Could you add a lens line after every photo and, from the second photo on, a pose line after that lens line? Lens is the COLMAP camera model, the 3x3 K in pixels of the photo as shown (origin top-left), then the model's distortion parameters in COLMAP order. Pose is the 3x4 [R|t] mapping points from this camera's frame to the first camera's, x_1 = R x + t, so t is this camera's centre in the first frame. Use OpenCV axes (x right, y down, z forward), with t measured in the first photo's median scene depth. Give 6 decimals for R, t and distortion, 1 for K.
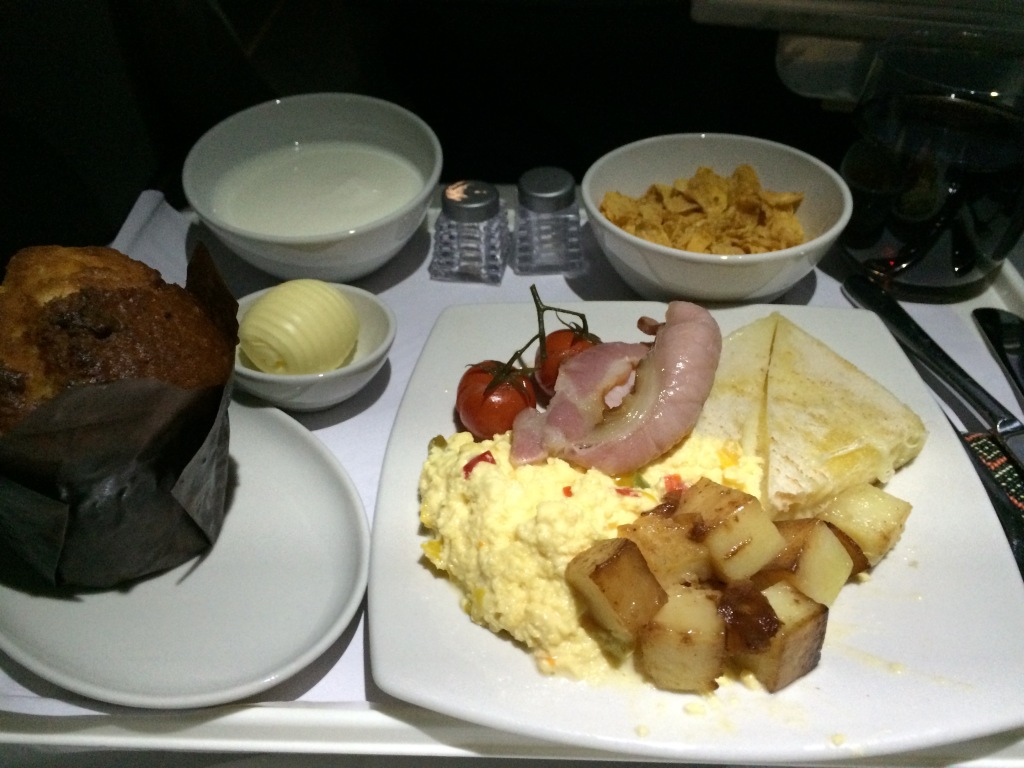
lens RADIAL K [[860.9, 0, 512.0], [0, 860.9, 384.0], [0, 0, 1]] dist [-0.015300, -0.003960]
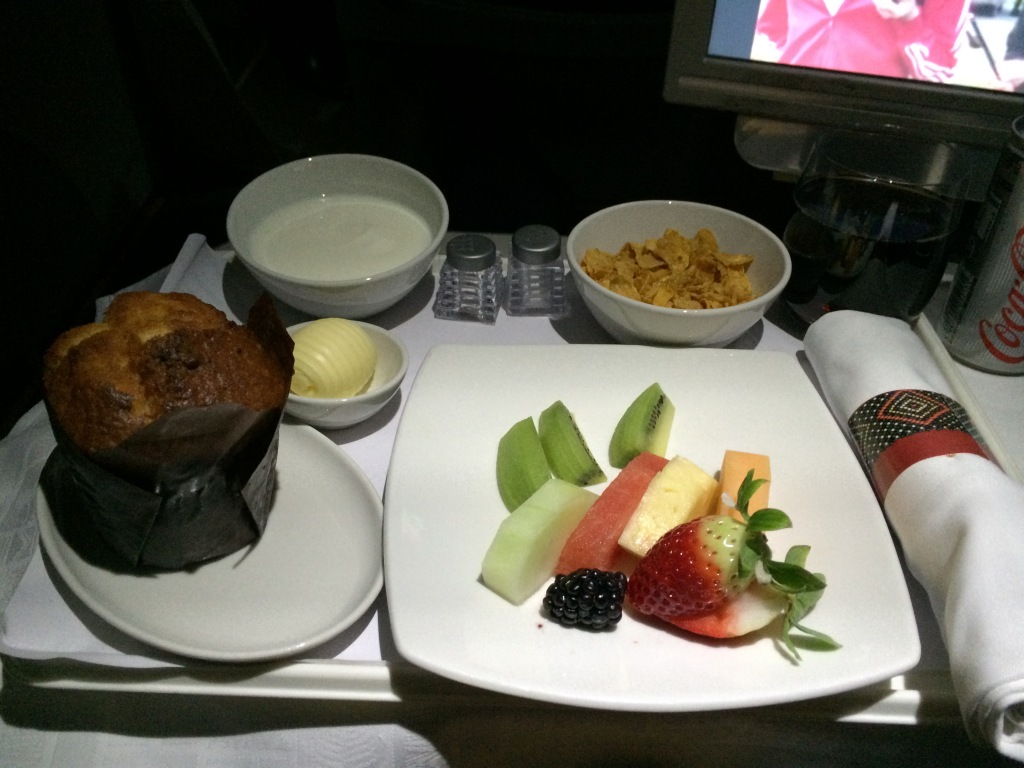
lens RADIAL K [[870.6, 0, 512.0], [0, 870.6, 384.0], [0, 0, 1]] dist [0.009989, 0.003099]
pose [[0.999152, 0.029328, 0.028907, -0.022989], [-0.028723, 0.999364, -0.021112, -0.010757], [-0.029508, 0.020264, 0.999359, -0.190633]]
